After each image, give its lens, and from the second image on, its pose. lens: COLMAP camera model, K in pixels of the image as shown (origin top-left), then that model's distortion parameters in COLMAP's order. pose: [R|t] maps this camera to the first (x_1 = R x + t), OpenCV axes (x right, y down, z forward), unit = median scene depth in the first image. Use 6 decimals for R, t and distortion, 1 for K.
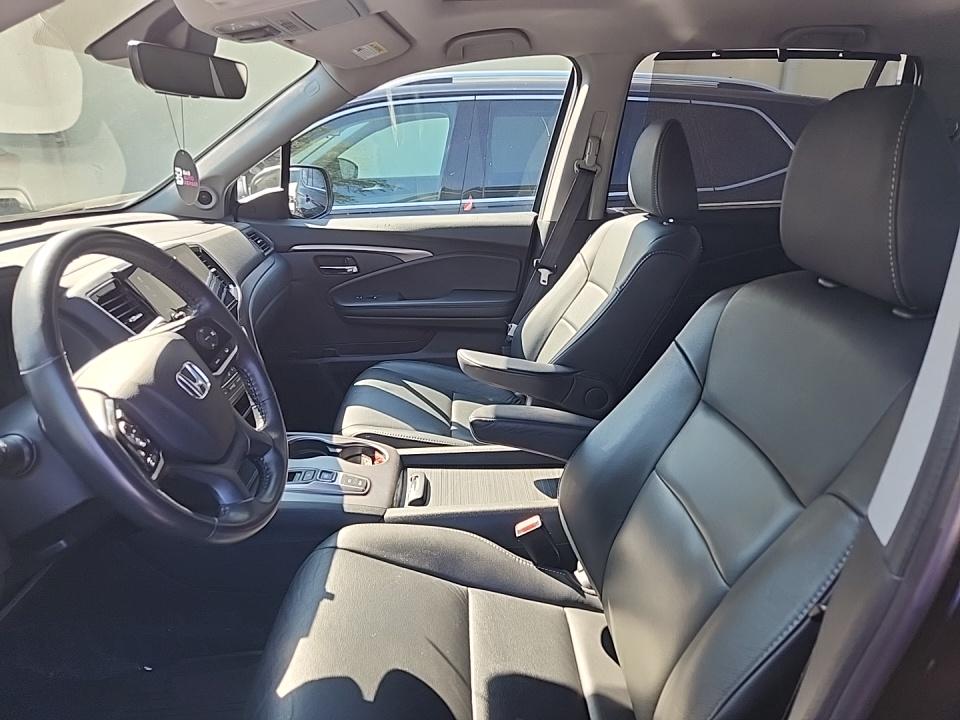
lens RADIAL K [[643.2, 0, 474.8], [0, 643.2, 356.3], [0, 0, 1]] dist [0.087987, -0.083123]
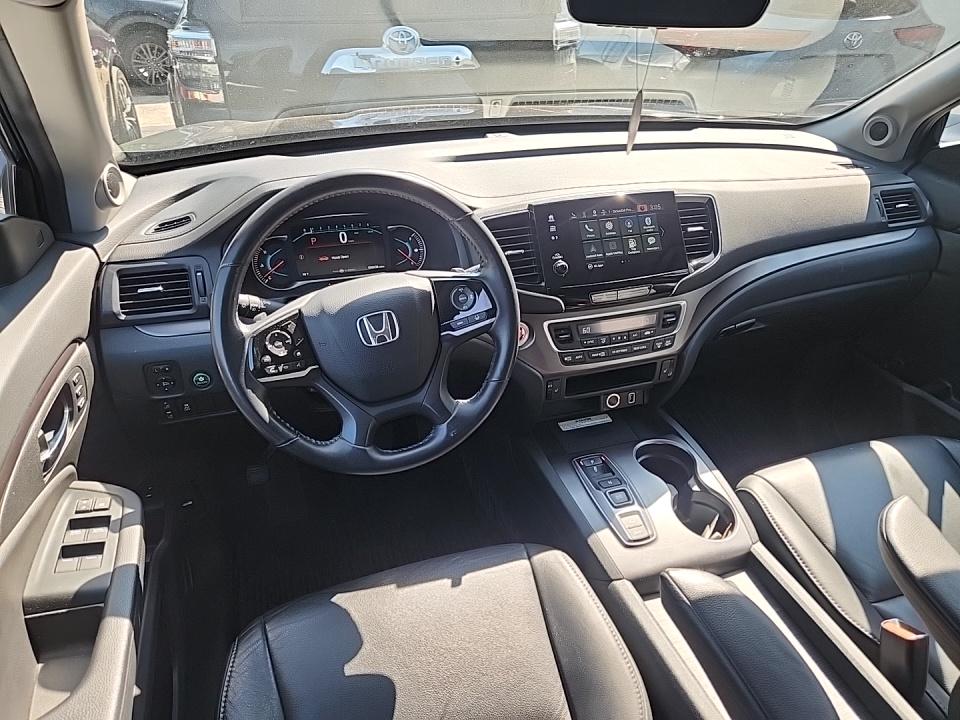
lens RADIAL K [[643.2, 0, 474.8], [0, 643.2, 356.3], [0, 0, 1]] dist [0.087987, -0.083123]
pose [[0.264691, 0.487046, -0.832301, 0.389312], [-0.311822, 0.859945, 0.404056, -0.297452], [0.912527, 0.152580, 0.379491, 0.533046]]
